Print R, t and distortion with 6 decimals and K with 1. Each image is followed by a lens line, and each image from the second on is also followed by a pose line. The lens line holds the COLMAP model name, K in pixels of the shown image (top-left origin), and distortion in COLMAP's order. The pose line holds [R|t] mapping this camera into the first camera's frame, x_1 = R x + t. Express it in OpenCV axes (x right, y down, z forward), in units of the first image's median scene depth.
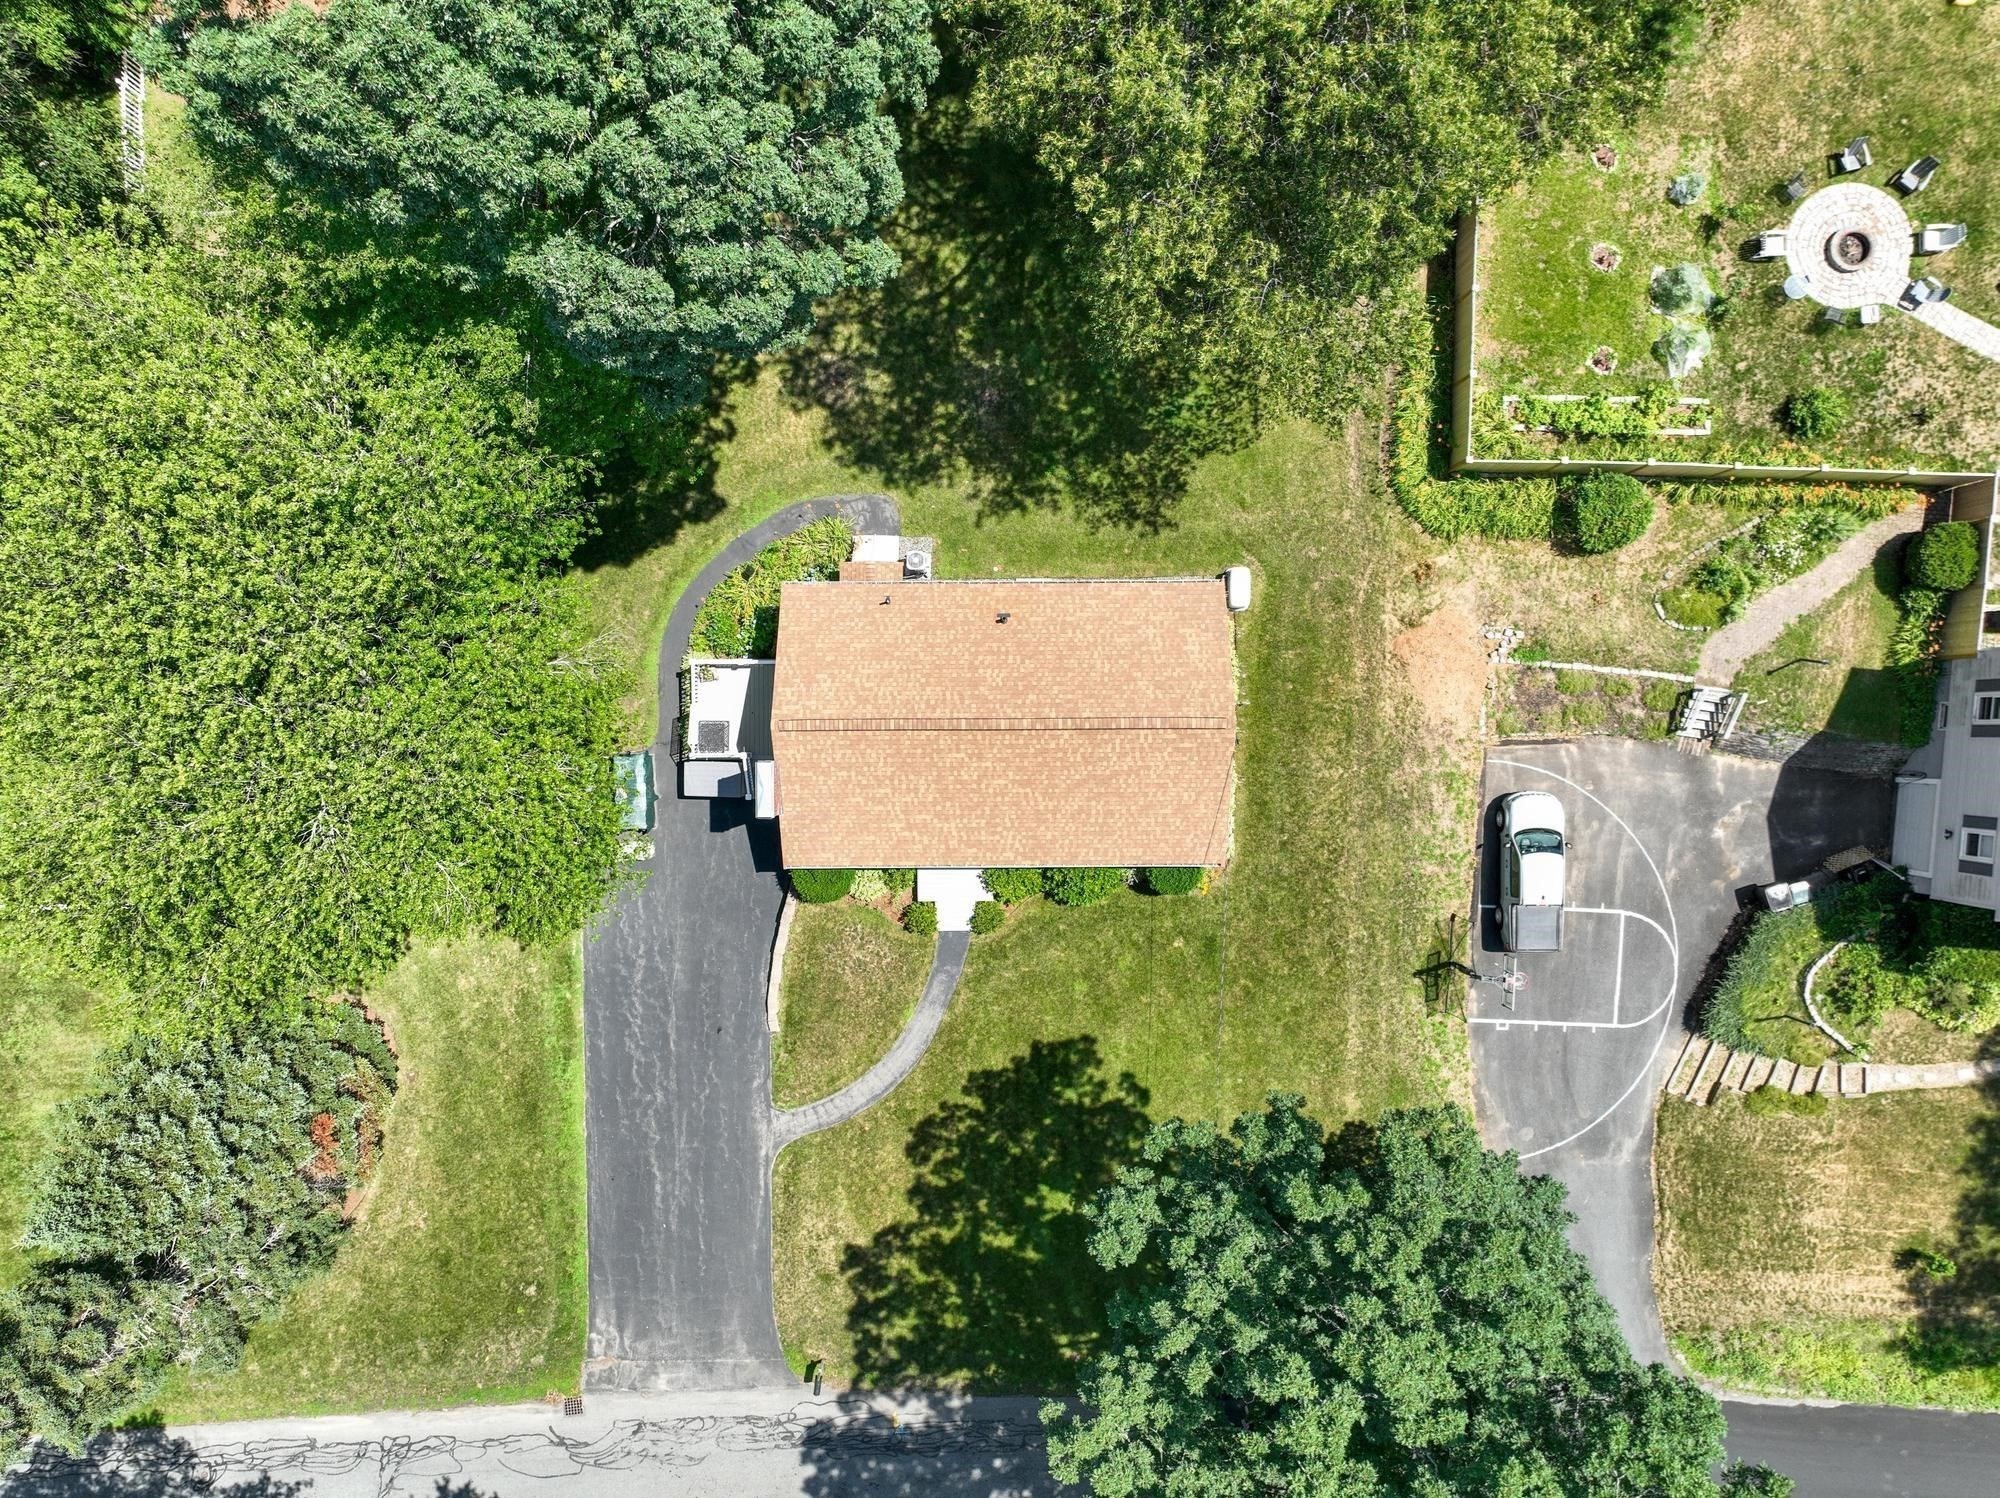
lens RADIAL K [[1401.4, 0, 1006.1], [0, 1401.4, 744.4], [0, 0, 1]] dist [-0.032908, 0.006305]
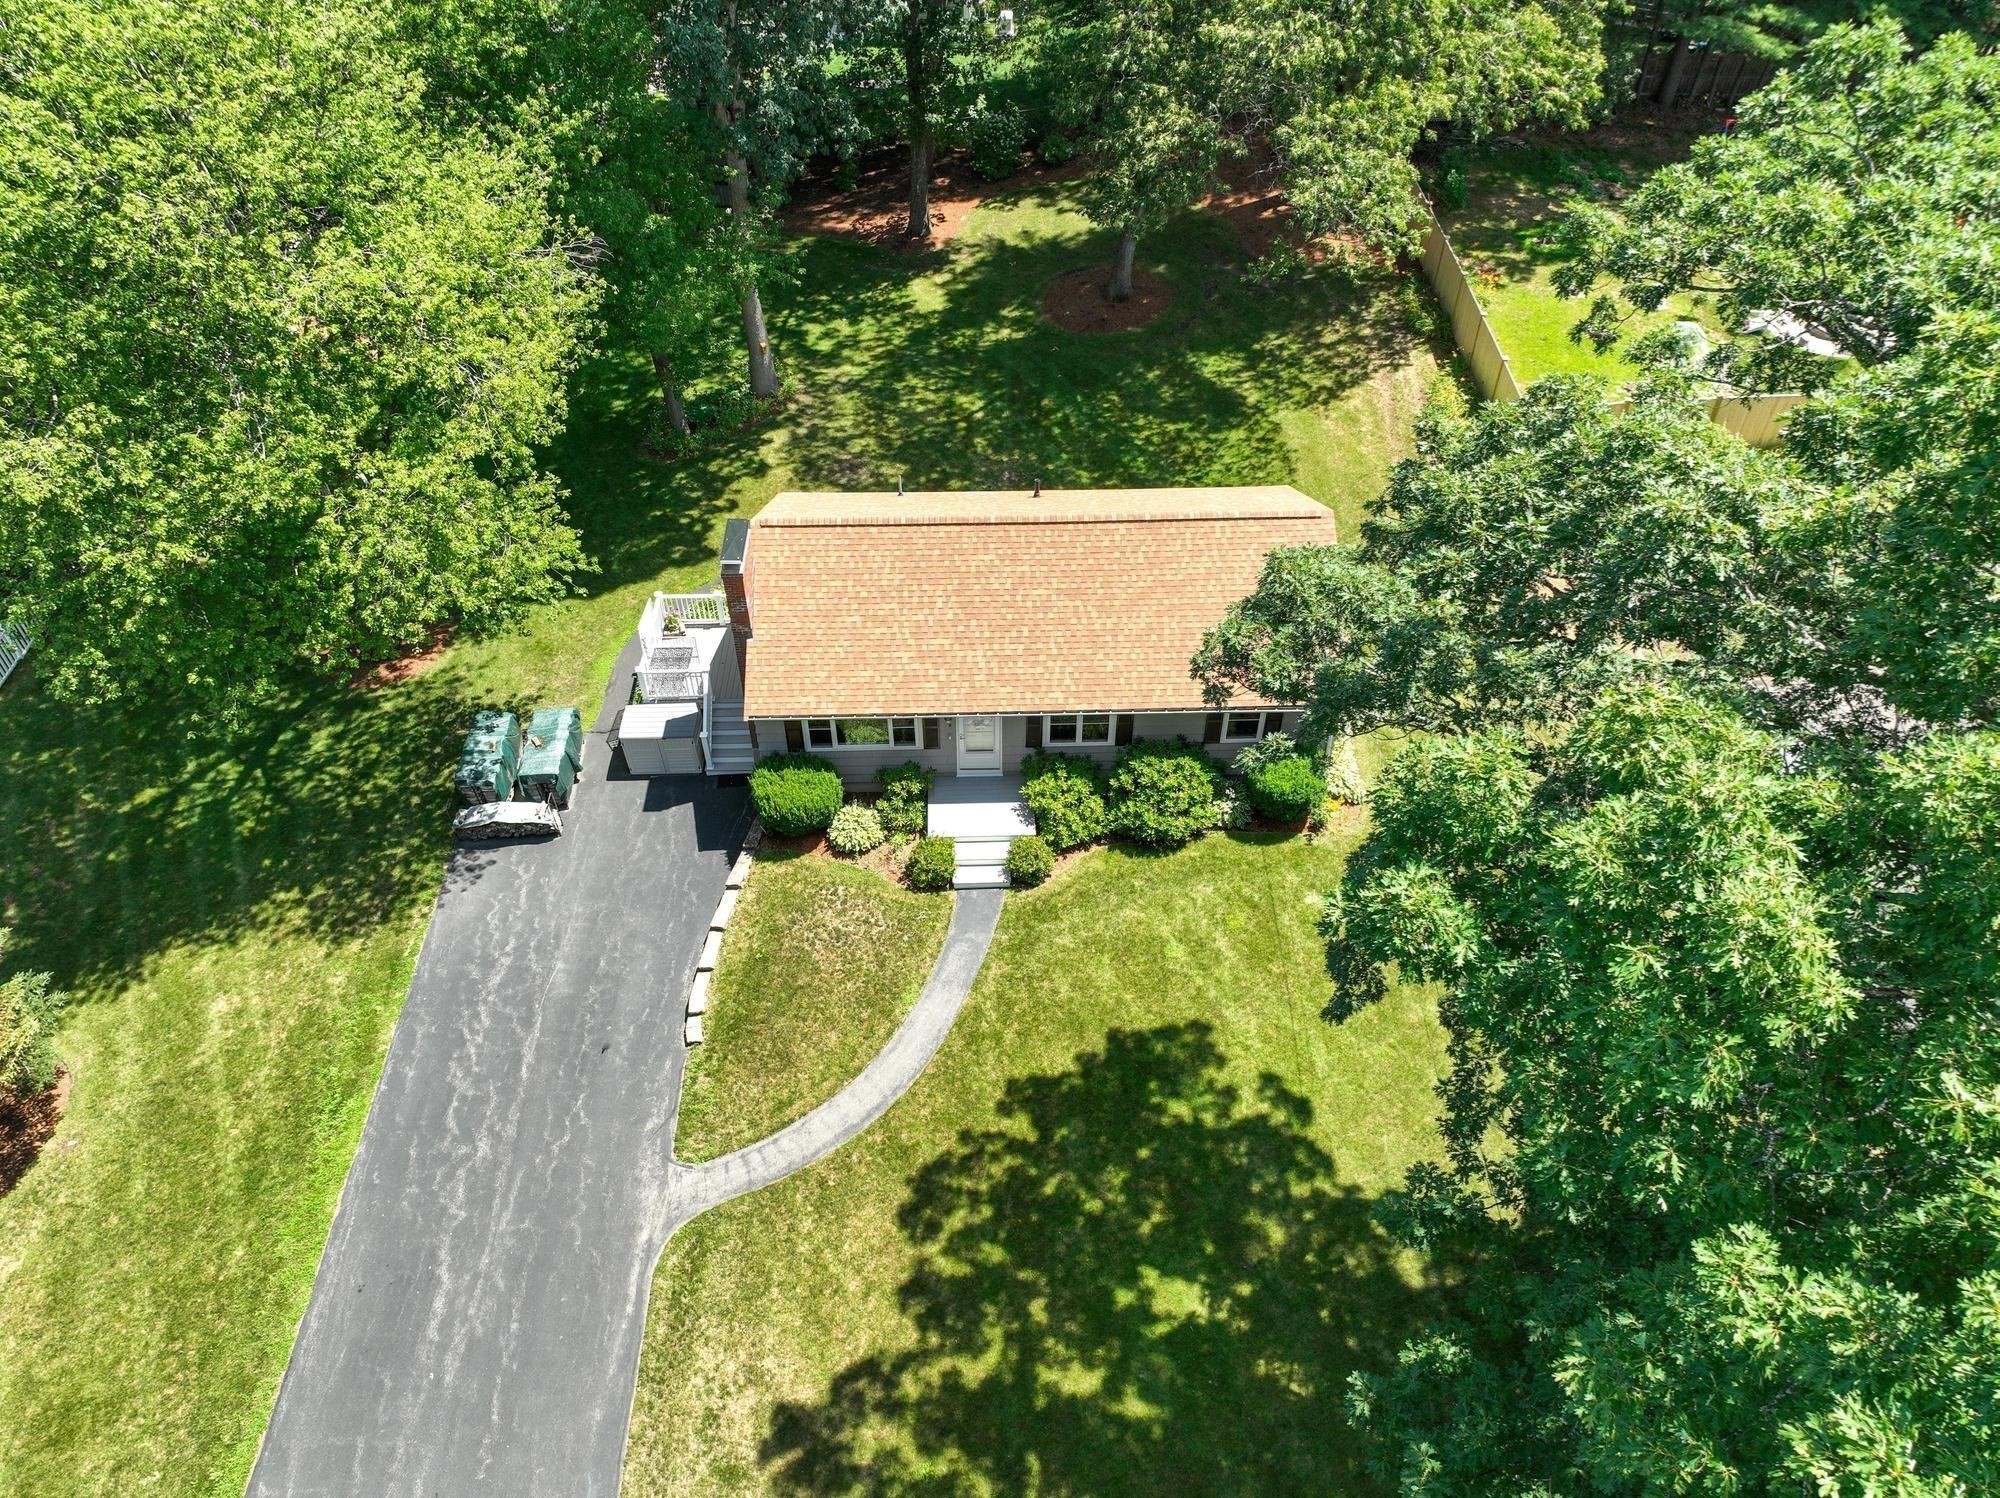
lens RADIAL K [[1401.4, 0, 995.5], [0, 1401.4, 747.5], [0, 0, 1]] dist [-0.032908, 0.006305]
pose [[0.999783, -0.019053, 0.008380, -0.033568], [0.019277, 0.695701, -0.718073, 0.563397], [0.007852, 0.718079, 0.695918, 0.471923]]
